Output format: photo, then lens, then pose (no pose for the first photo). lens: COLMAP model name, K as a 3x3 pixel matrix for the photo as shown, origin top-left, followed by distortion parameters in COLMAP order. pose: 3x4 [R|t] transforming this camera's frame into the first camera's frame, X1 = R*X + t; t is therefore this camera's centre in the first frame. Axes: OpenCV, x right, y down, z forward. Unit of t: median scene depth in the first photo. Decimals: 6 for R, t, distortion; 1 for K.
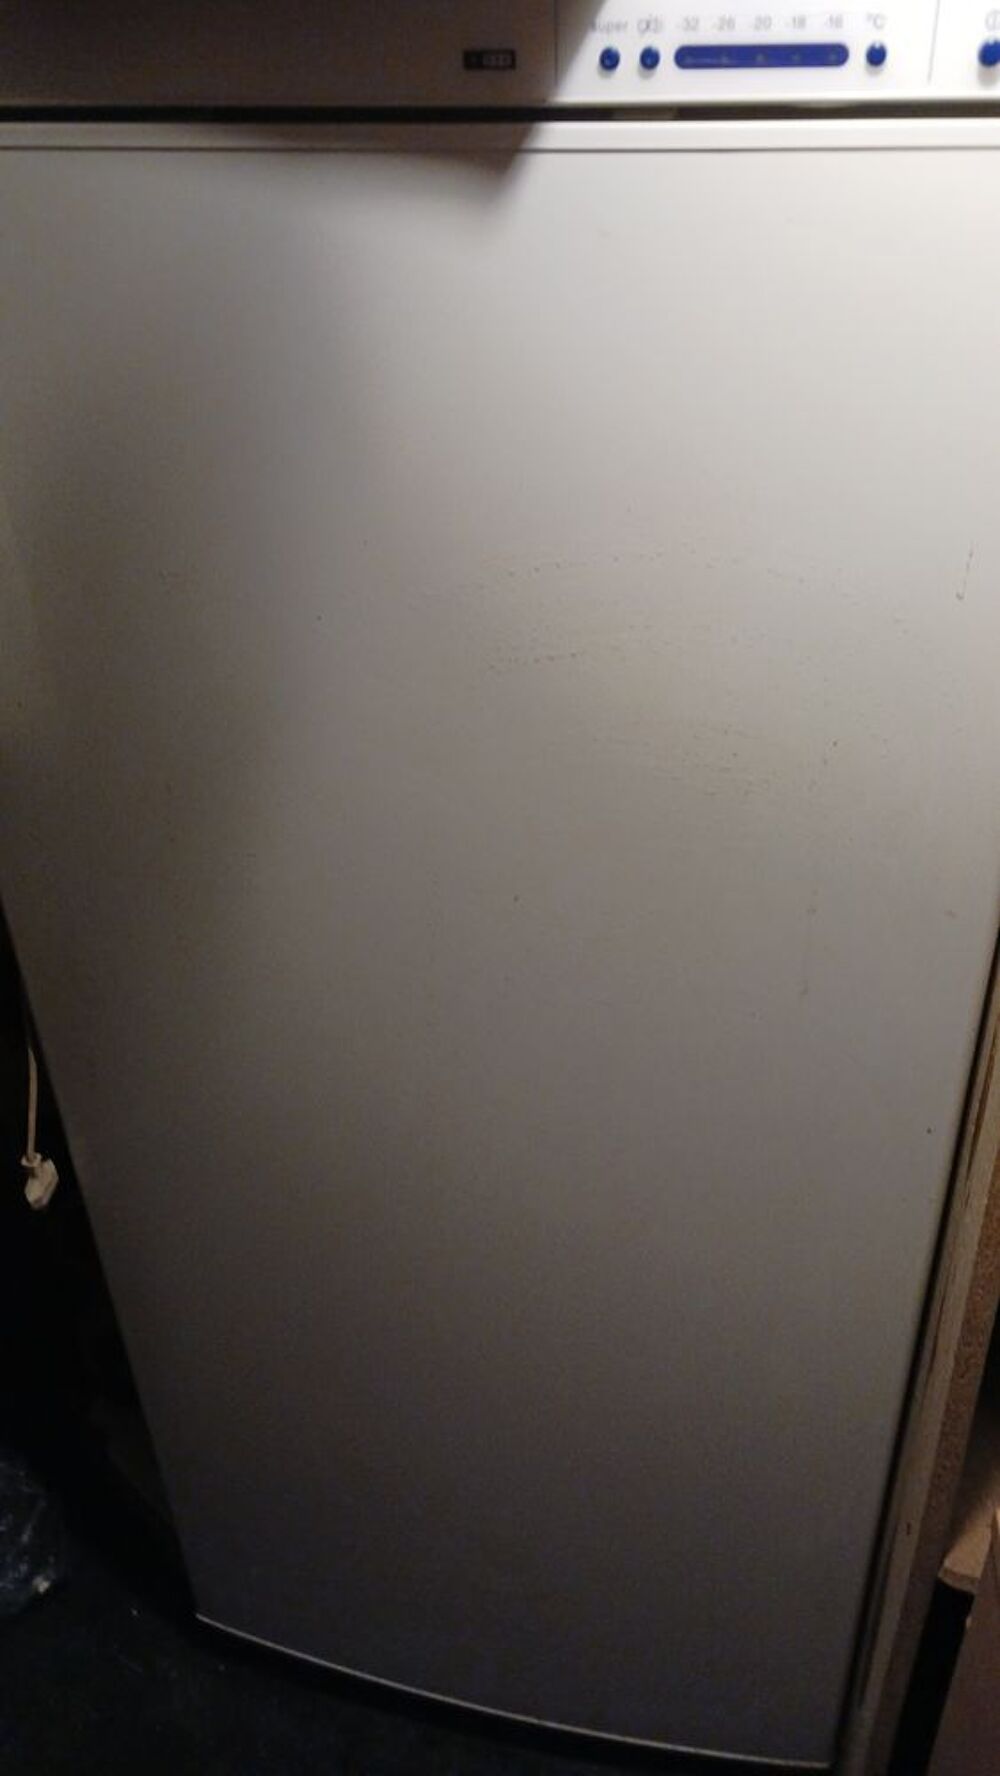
lens RADIAL K [[1400.3, 0, 506.1], [0, 1400.3, 888.1], [0, 0, 1]] dist [0.045122, -0.040718]
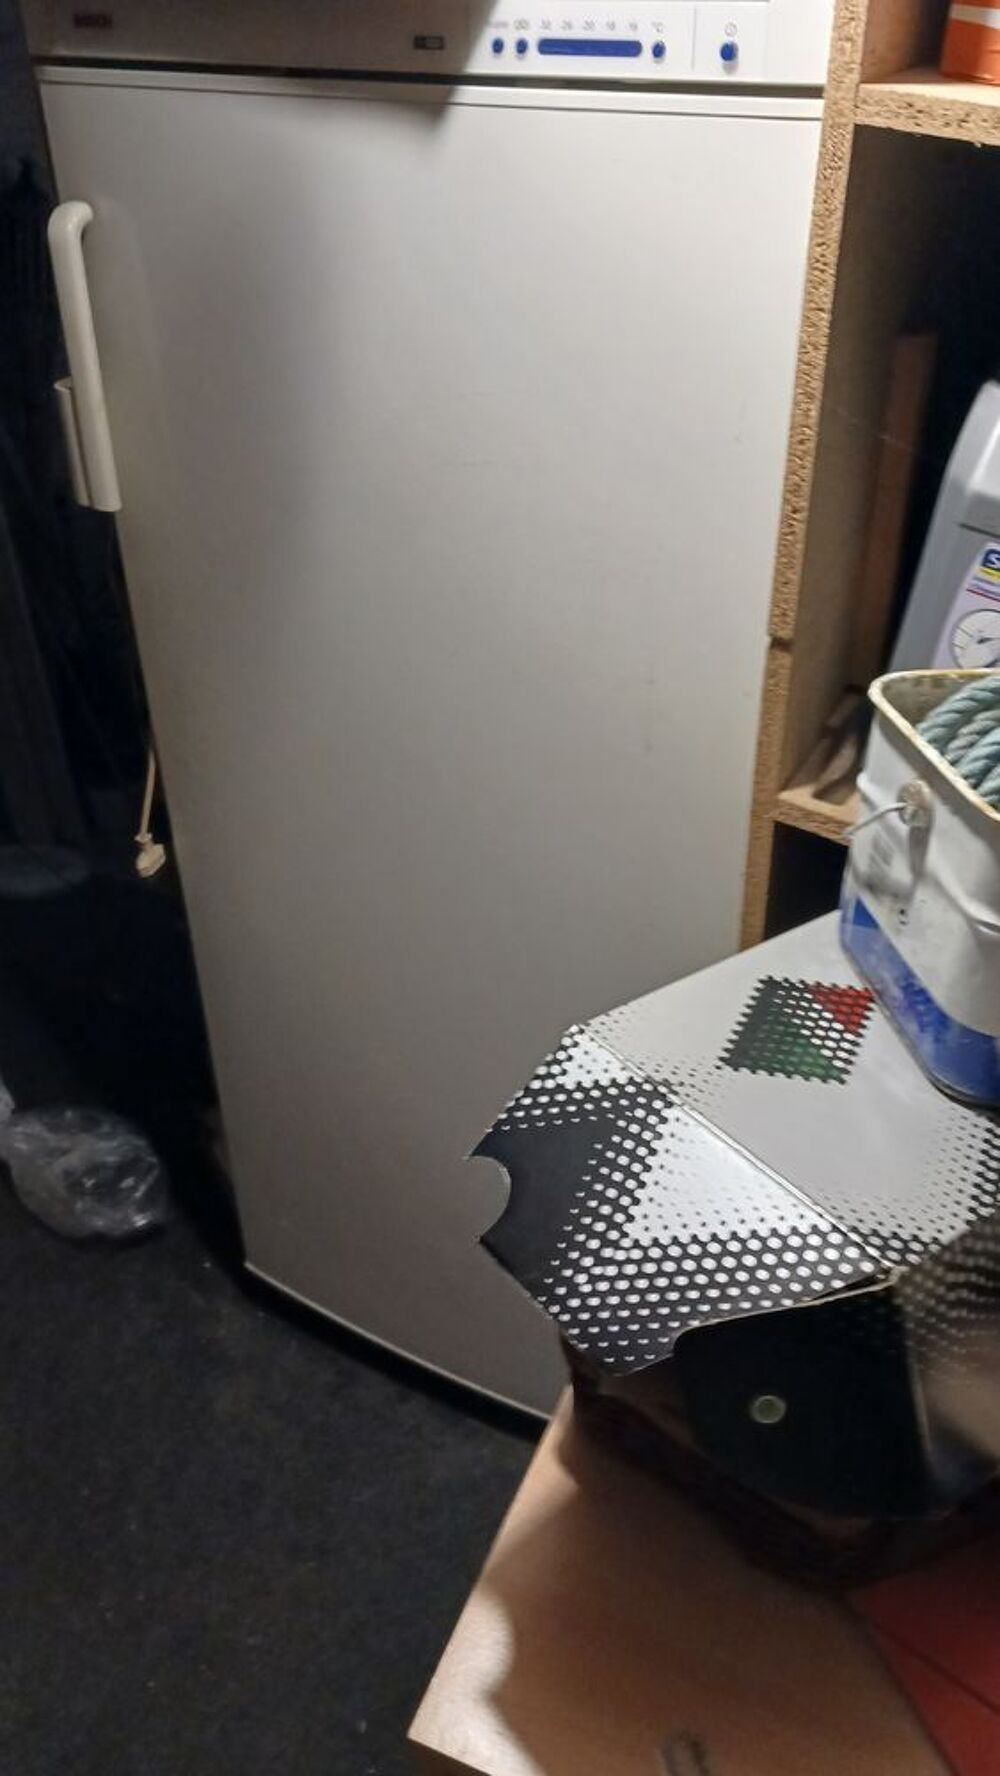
lens RADIAL K [[1400.3, 0, 505.5], [0, 1400.3, 891.8], [0, 0, 1]] dist [0.045122, -0.040718]
pose [[0.966325, 0.159326, -0.202067, 0.534838], [-0.156605, 0.987221, 0.029492, 0.274547], [0.204183, 0.003146, 0.978928, -0.499452]]
